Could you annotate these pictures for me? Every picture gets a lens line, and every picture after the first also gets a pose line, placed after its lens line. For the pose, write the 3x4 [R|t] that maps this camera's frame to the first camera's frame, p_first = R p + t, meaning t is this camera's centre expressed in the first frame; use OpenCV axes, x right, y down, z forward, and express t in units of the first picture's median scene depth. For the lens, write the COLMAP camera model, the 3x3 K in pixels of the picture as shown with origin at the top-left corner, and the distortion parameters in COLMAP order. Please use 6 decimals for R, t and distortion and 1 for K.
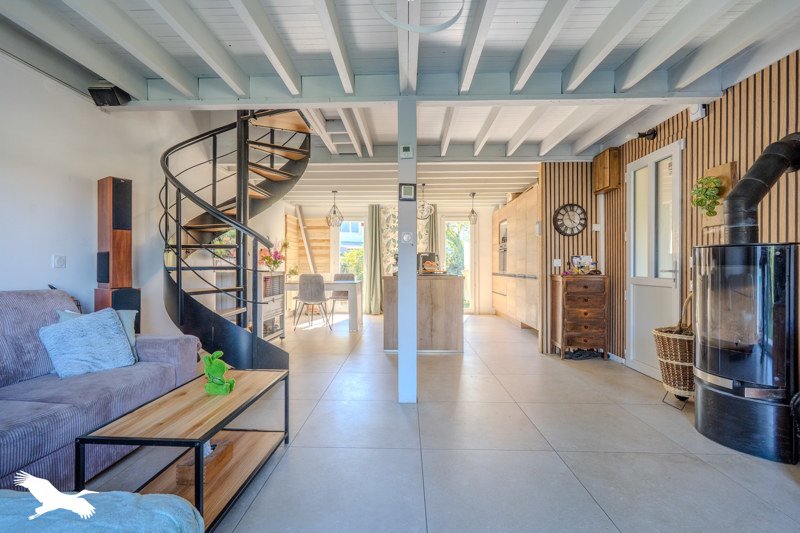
lens RADIAL K [[376.8, 0, 400.0], [0, 376.8, 266.5], [0, 0, 1]] dist [-0.002915, -0.000452]
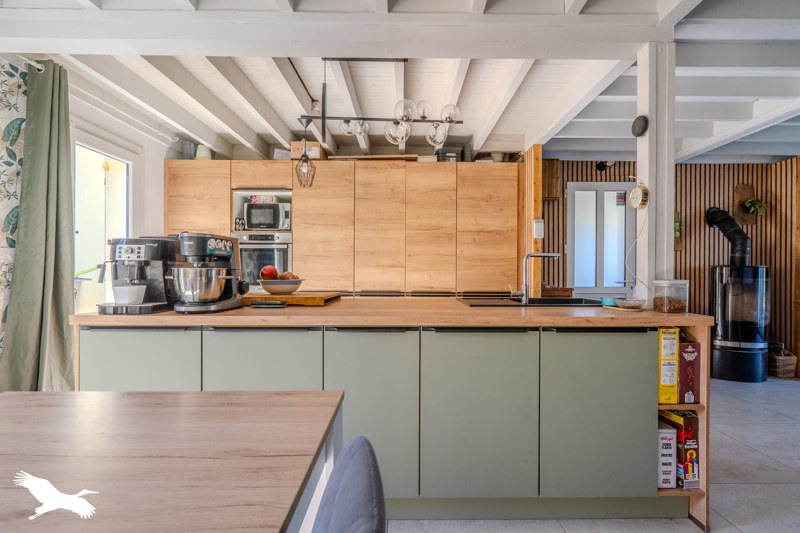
lens RADIAL K [[363.1, 0, 402.9], [0, 363.1, 268.3], [0, 0, 1]] dist [-0.004849, 0.006979]
pose [[-0.028418, -0.004816, 0.999585, -0.441261], [-0.006968, 0.999965, 0.004619, -0.024217], [-0.999572, -0.006833, -0.028450, 1.542429]]
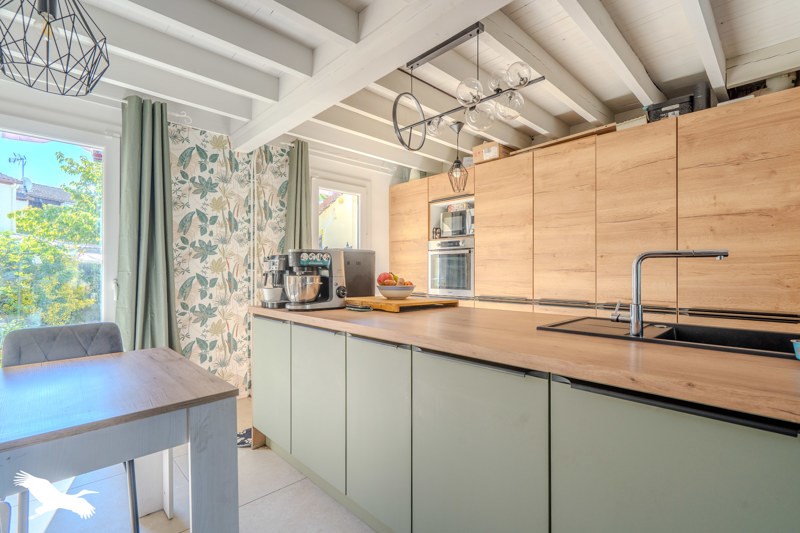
lens RADIAL K [[363.1, 0, 402.9], [0, 363.1, 268.3], [0, 0, 1]] dist [-0.004849, 0.006979]
pose [[0.697455, -0.004871, 0.716612, -0.298542], [0.005393, 0.999984, 0.001548, -0.032329], [-0.716609, 0.002785, 0.697470, 1.278330]]
